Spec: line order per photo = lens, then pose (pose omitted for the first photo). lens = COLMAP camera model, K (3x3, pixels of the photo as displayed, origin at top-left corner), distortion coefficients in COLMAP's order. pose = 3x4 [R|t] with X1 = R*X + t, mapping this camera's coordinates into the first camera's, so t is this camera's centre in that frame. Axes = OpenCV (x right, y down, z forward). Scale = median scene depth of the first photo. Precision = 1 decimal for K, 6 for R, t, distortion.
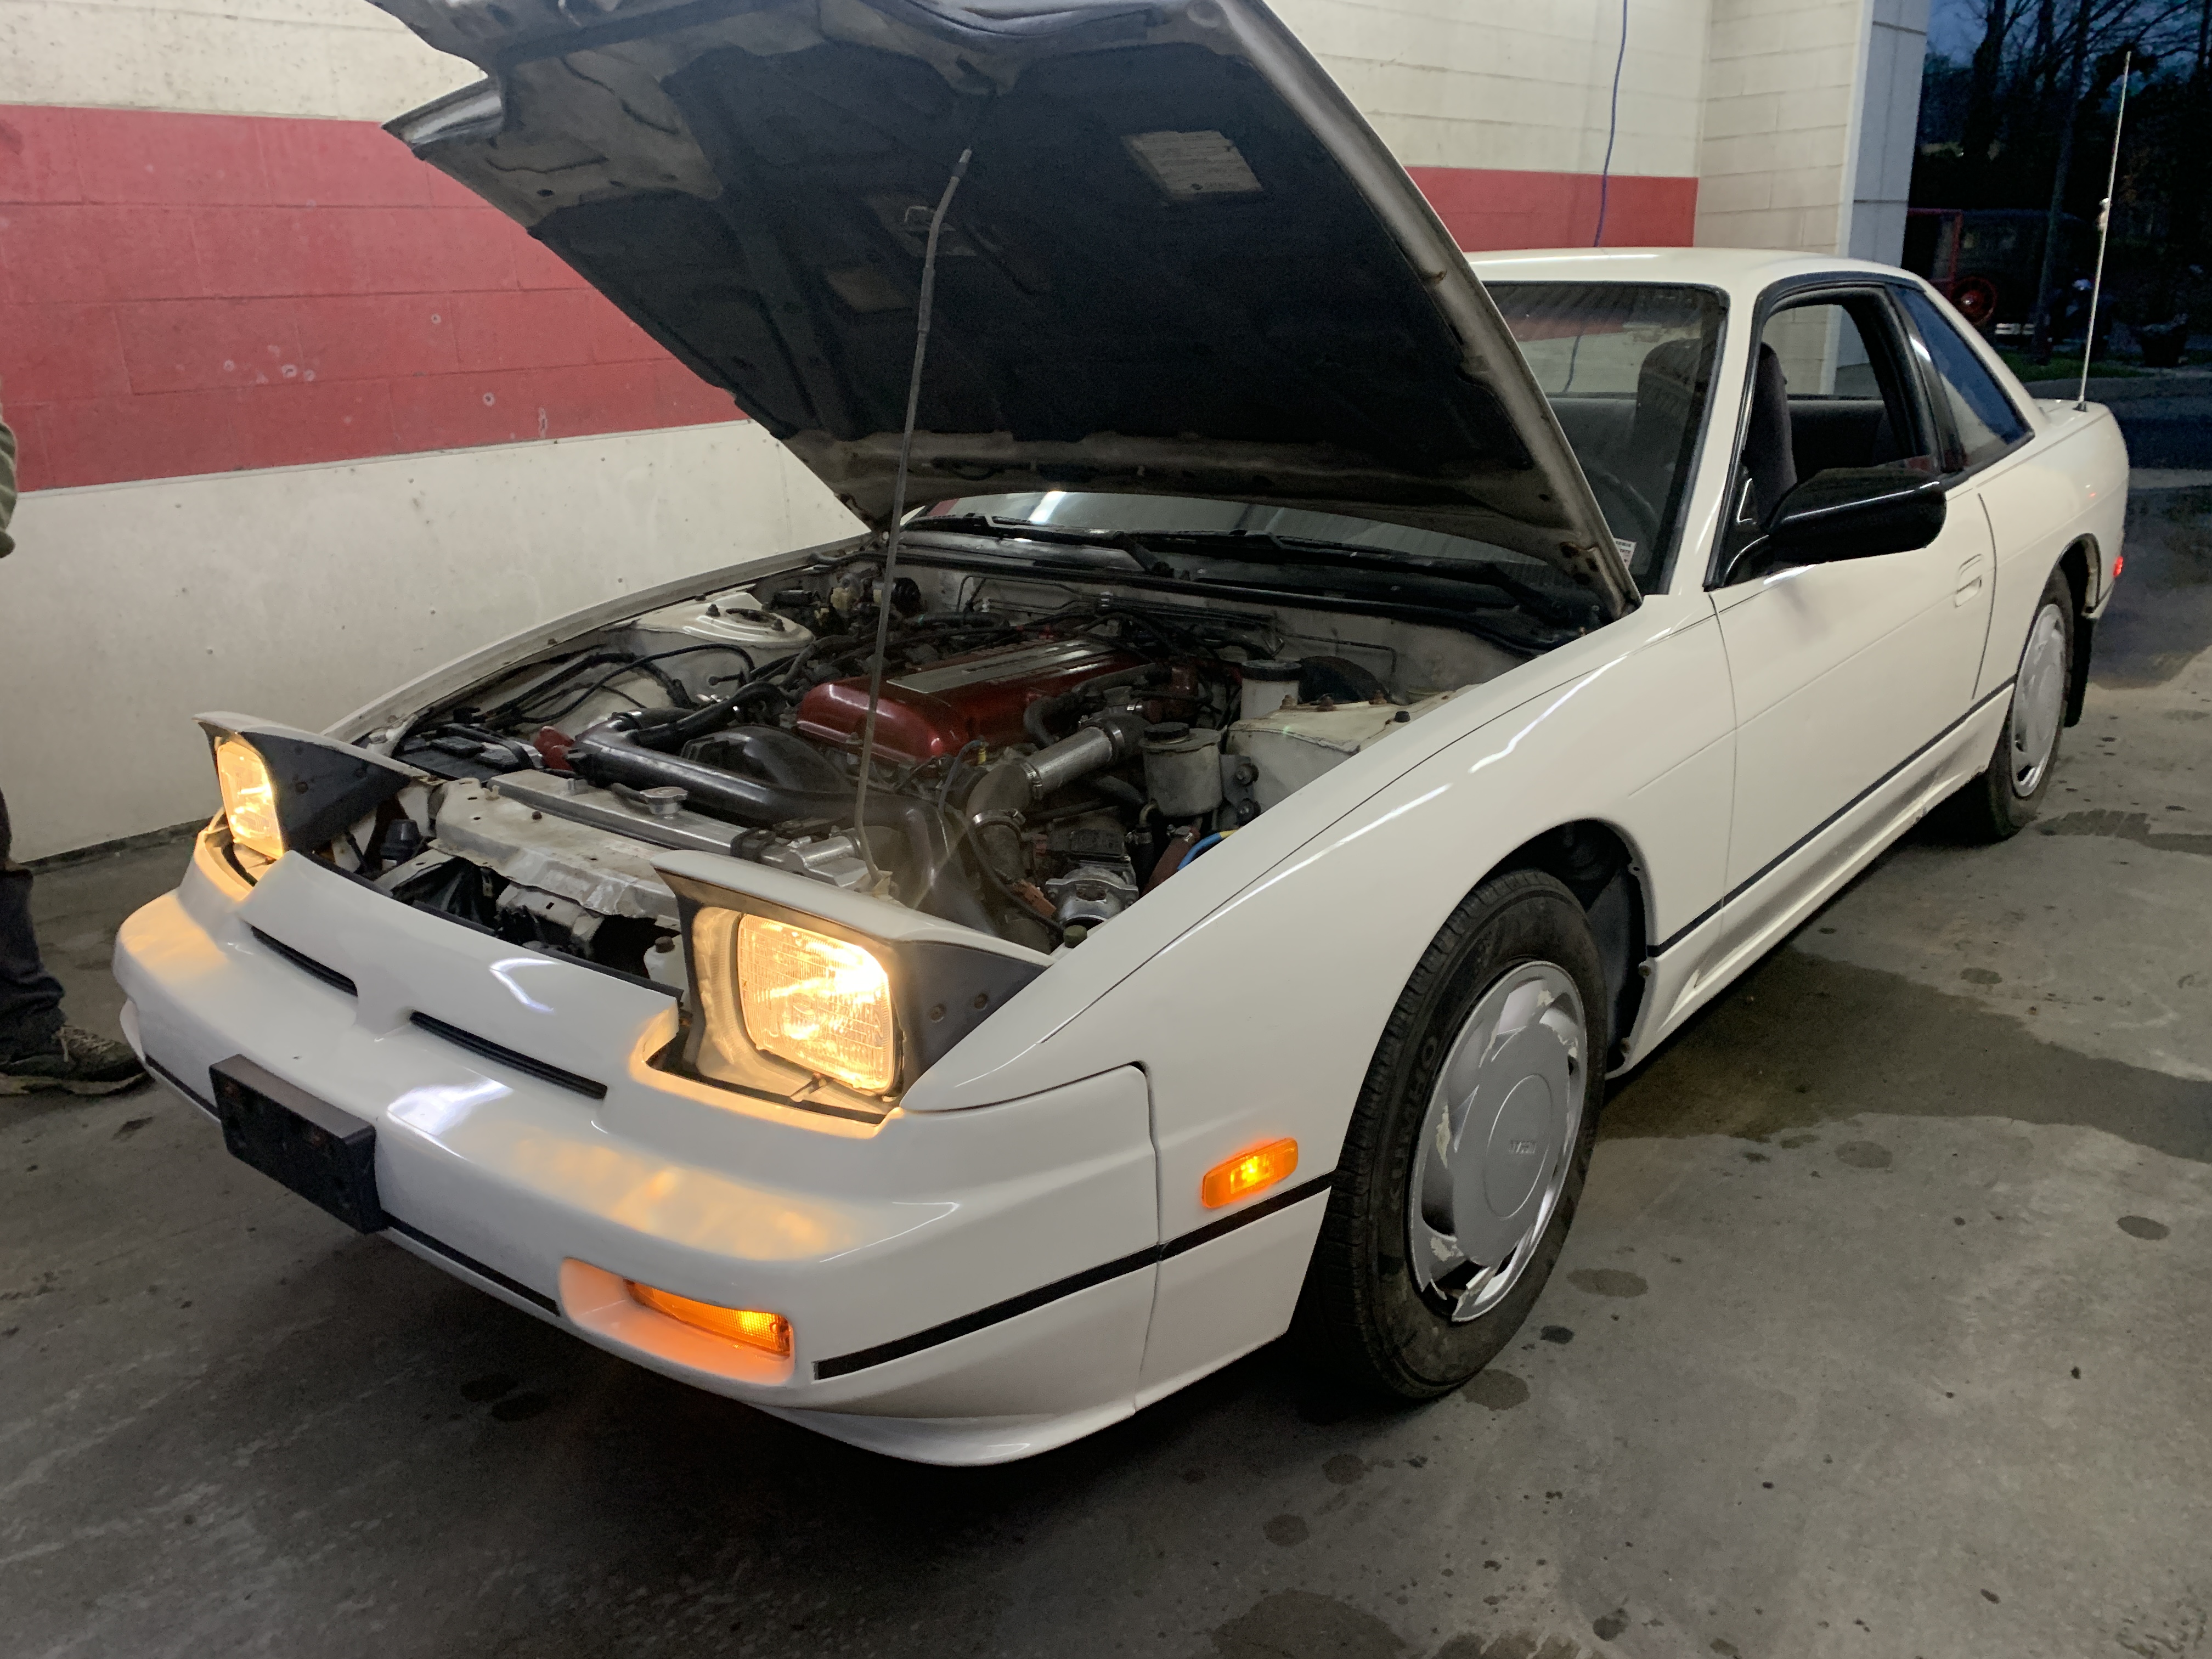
lens RADIAL K [[1694.1, 0, 1081.3], [0, 1694.1, 859.8], [0, 0, 1]] dist [0.016903, -0.013548]
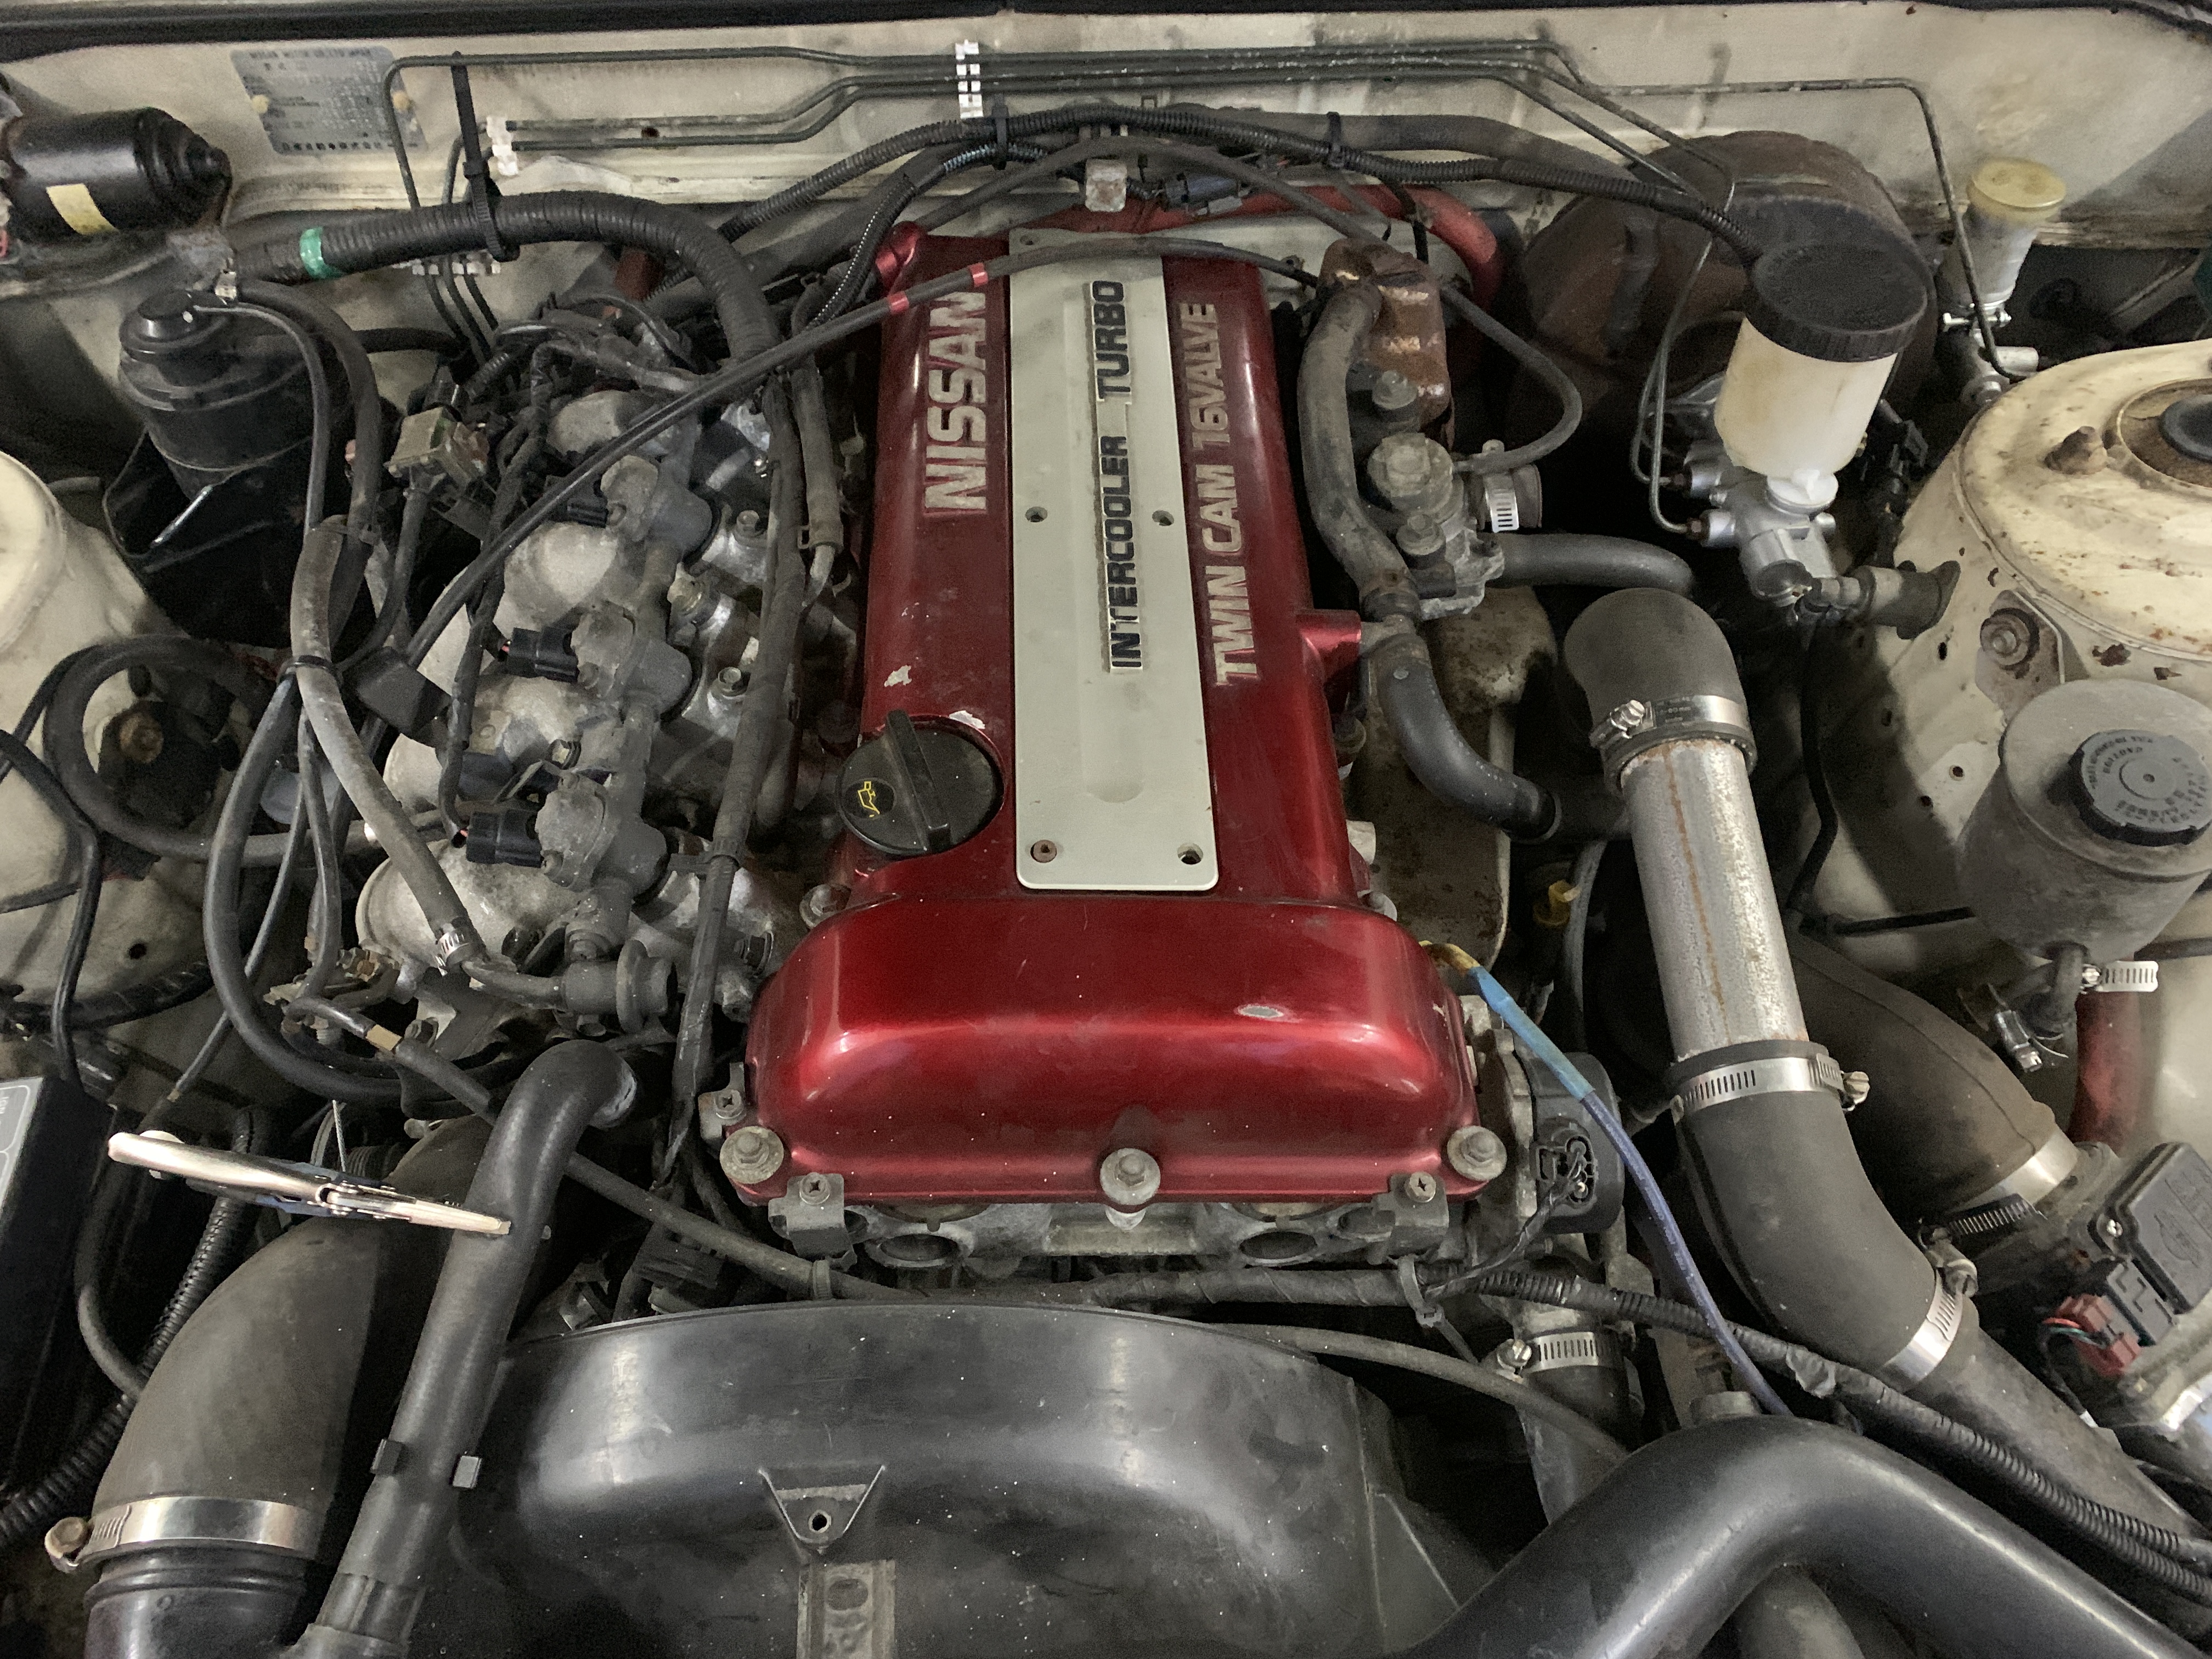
lens RADIAL K [[1694.1, 0, 1119.5], [0, 1694.1, 845.6], [0, 0, 1]] dist [0.016903, -0.013548]
pose [[0.731685, -0.549963, 0.402714, -0.215695], [0.201246, 0.738752, 0.643230, -0.292646], [-0.651258, -0.389597, 0.651212, 0.810847]]
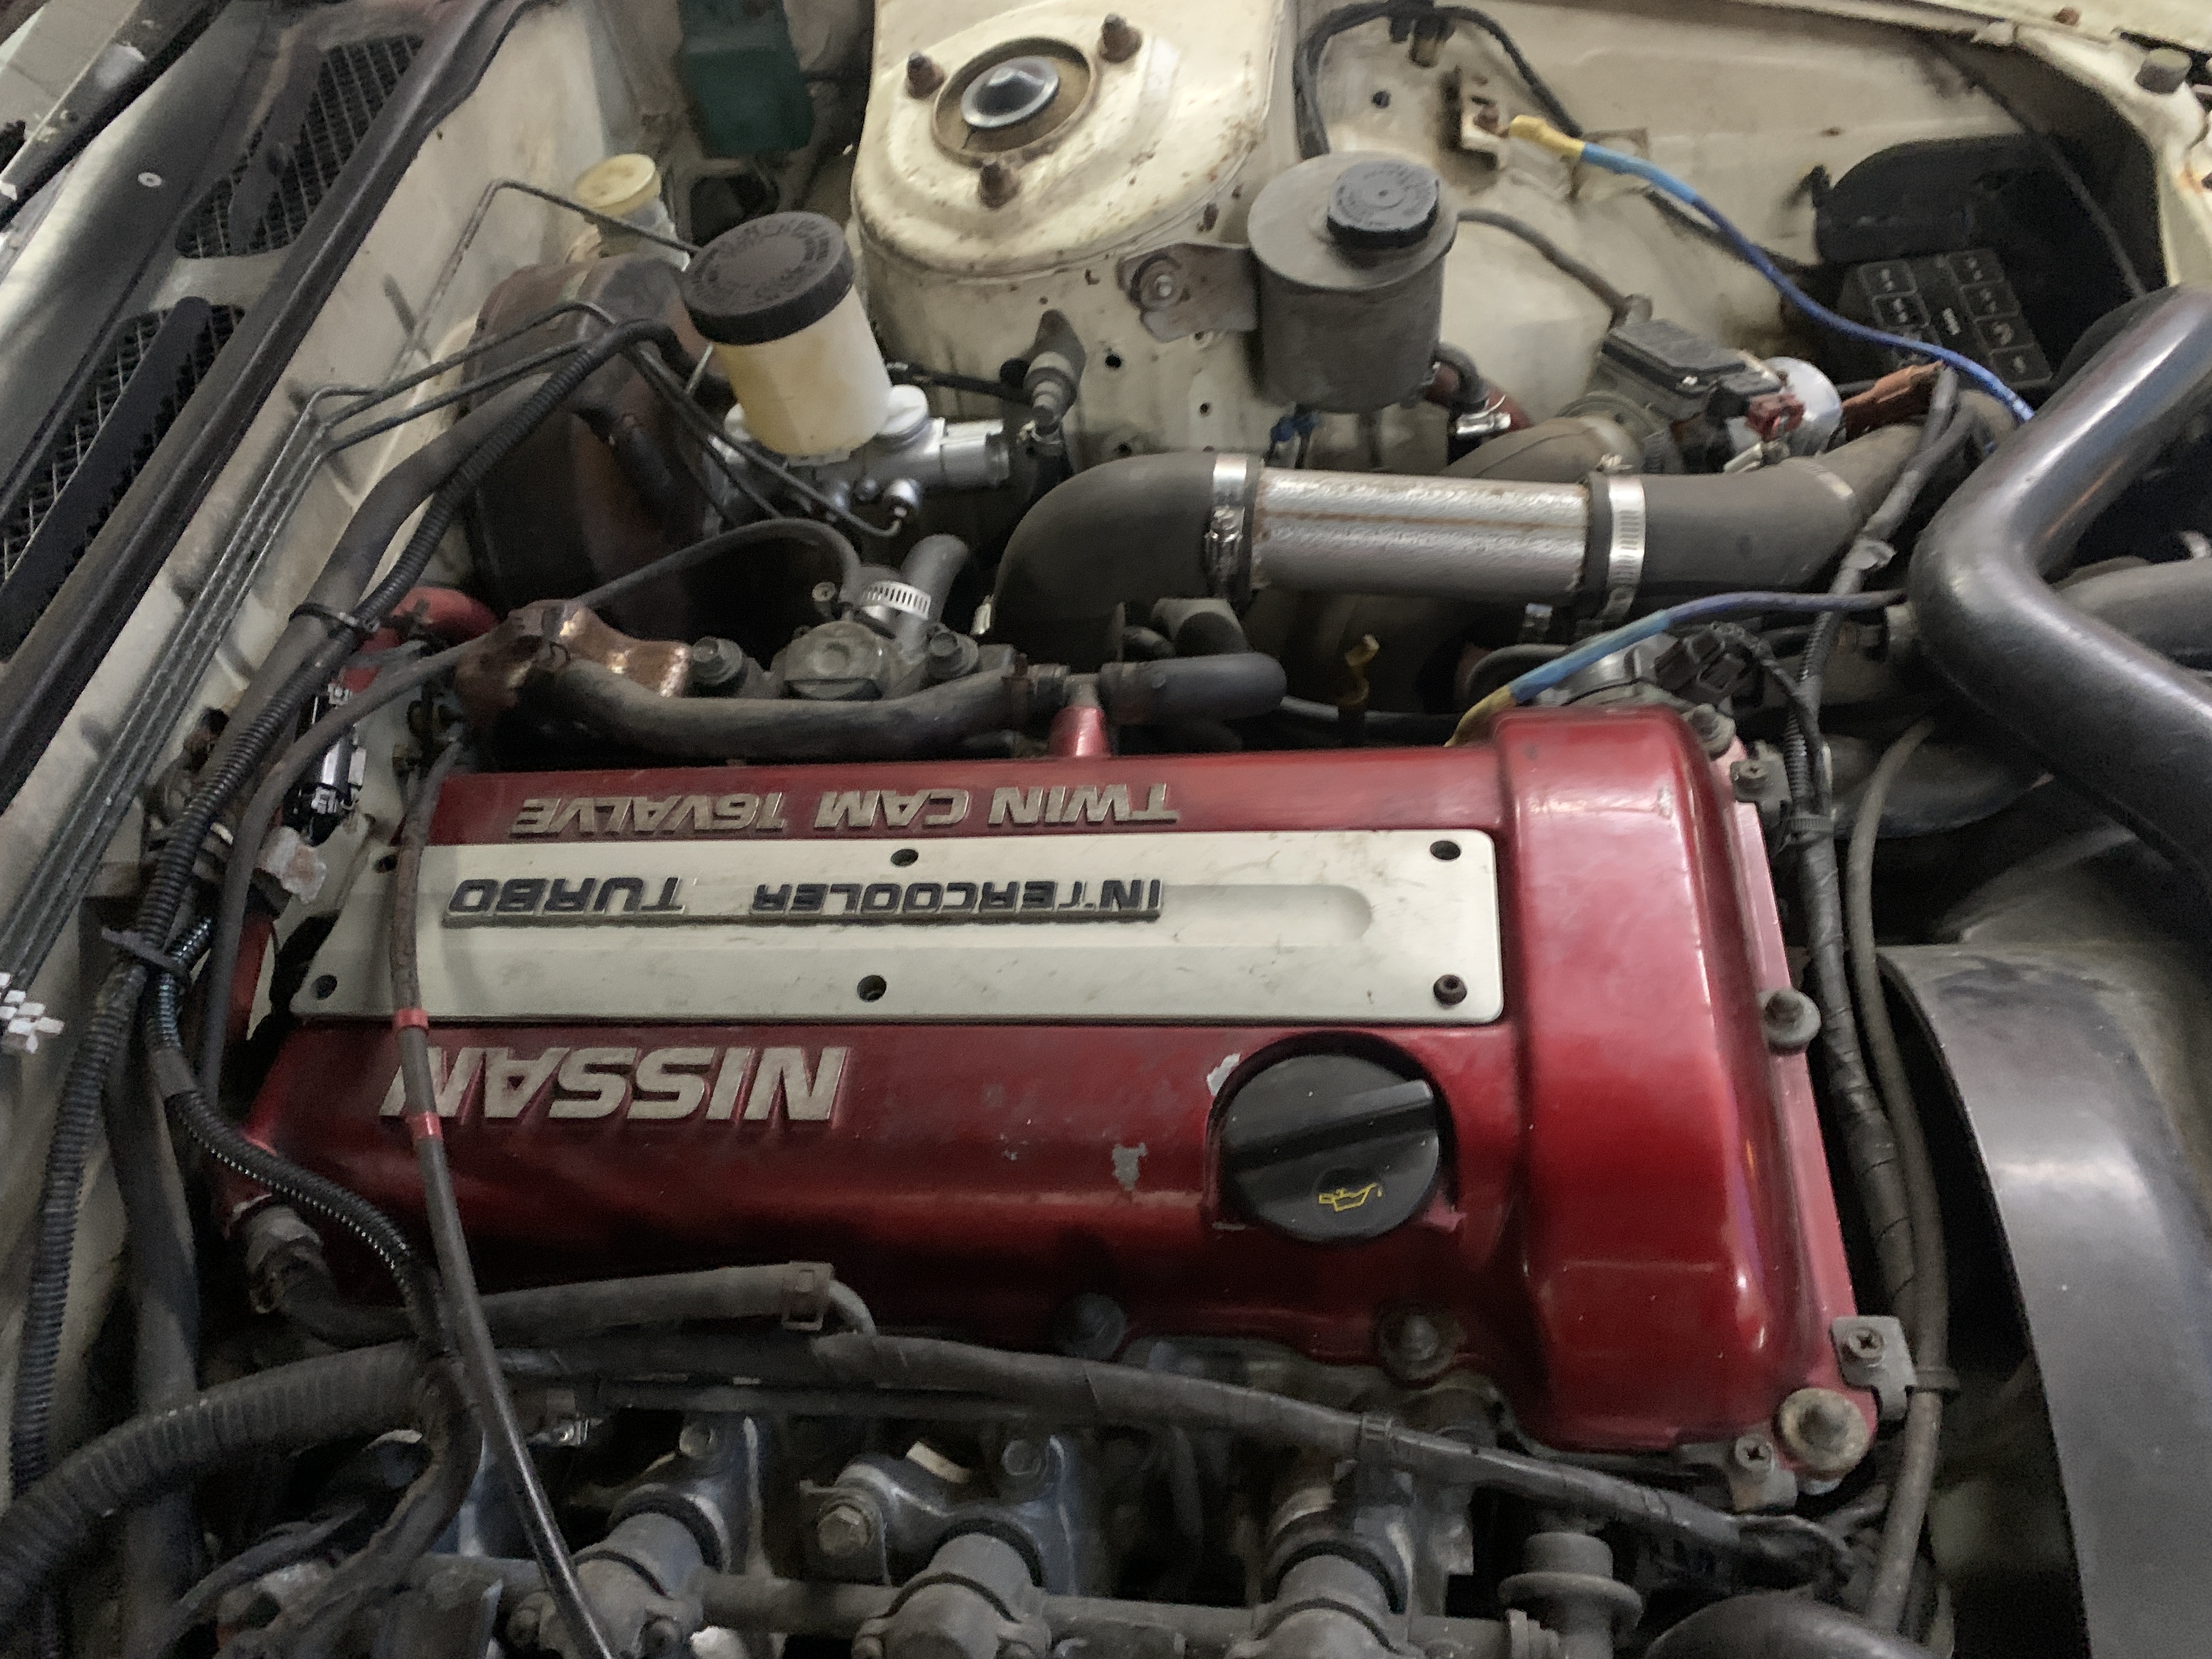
lens RADIAL K [[1694.1, 0, 1064.3], [0, 1694.1, 868.1], [0, 0, 1]] dist [0.016903, -0.013548]
pose [[-0.552038, -0.593169, 0.586008, -0.205846], [0.412824, 0.416185, 0.810164, -0.324025], [-0.724452, 0.689159, 0.015125, 1.031737]]
